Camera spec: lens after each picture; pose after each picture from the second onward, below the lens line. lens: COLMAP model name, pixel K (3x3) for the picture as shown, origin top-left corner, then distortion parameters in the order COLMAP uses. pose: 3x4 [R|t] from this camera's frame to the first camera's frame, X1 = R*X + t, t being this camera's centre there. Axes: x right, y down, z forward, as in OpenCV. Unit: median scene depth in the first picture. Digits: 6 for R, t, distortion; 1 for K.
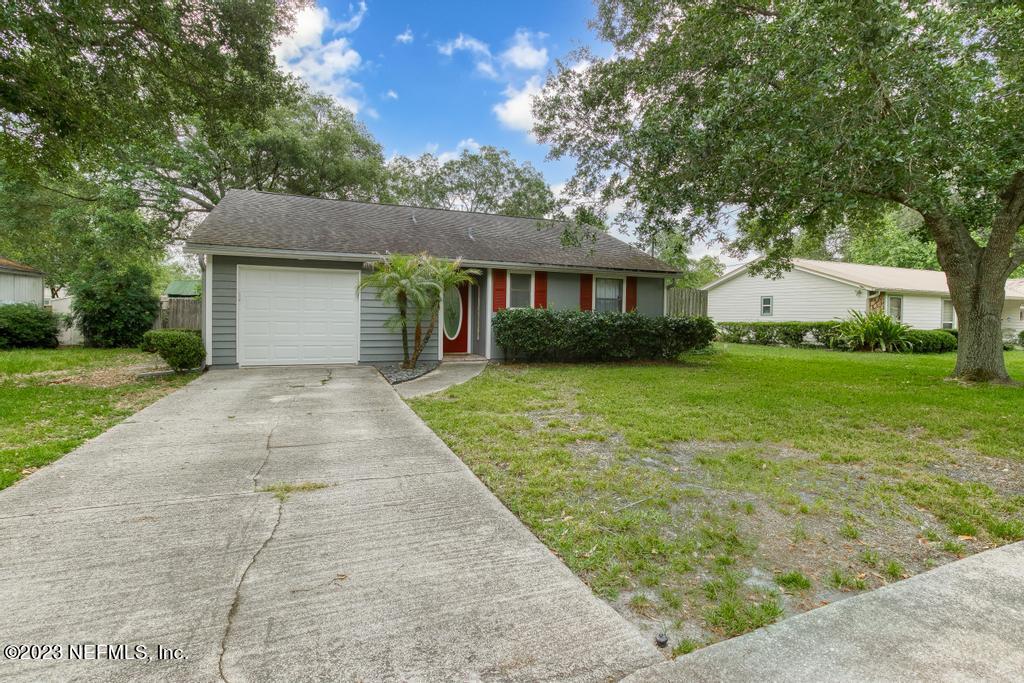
lens RADIAL K [[487.7, 0, 530.6], [0, 487.7, 337.1], [0, 0, 1]] dist [-0.002548, -0.000517]
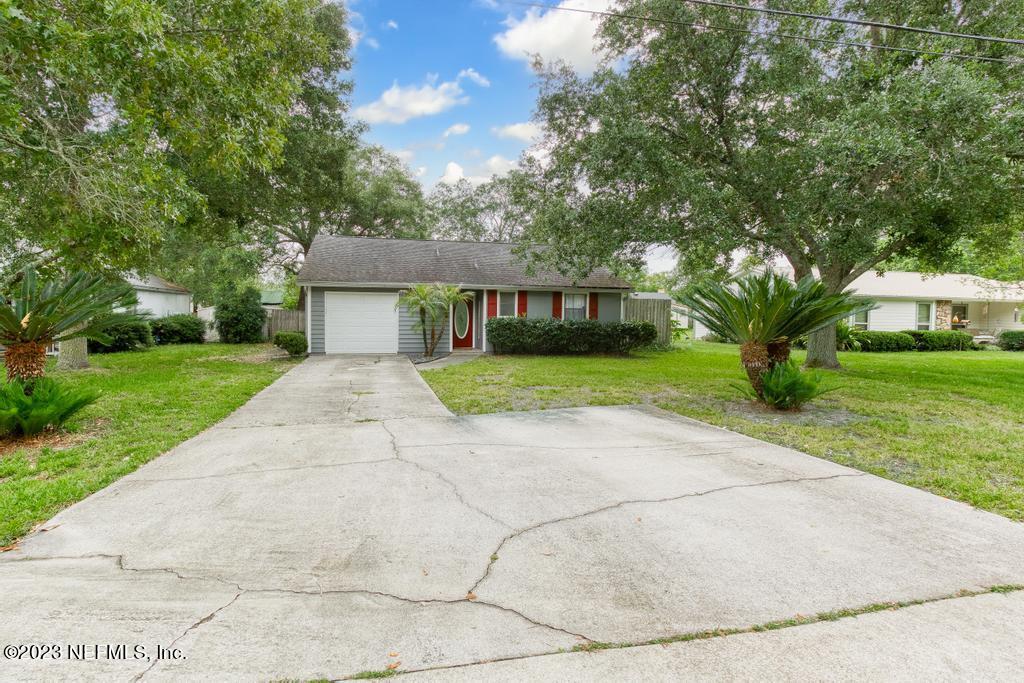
lens RADIAL K [[507.3, 0, 512.0], [0, 507.3, 341.5], [0, 0, 1]] dist [-0.000083, -0.000156]
pose [[0.989751, 0.003521, -0.142757, 0.202088], [-0.002630, 0.999976, 0.006425, 0.004766], [0.142777, -0.005984, 0.989737, -0.460828]]
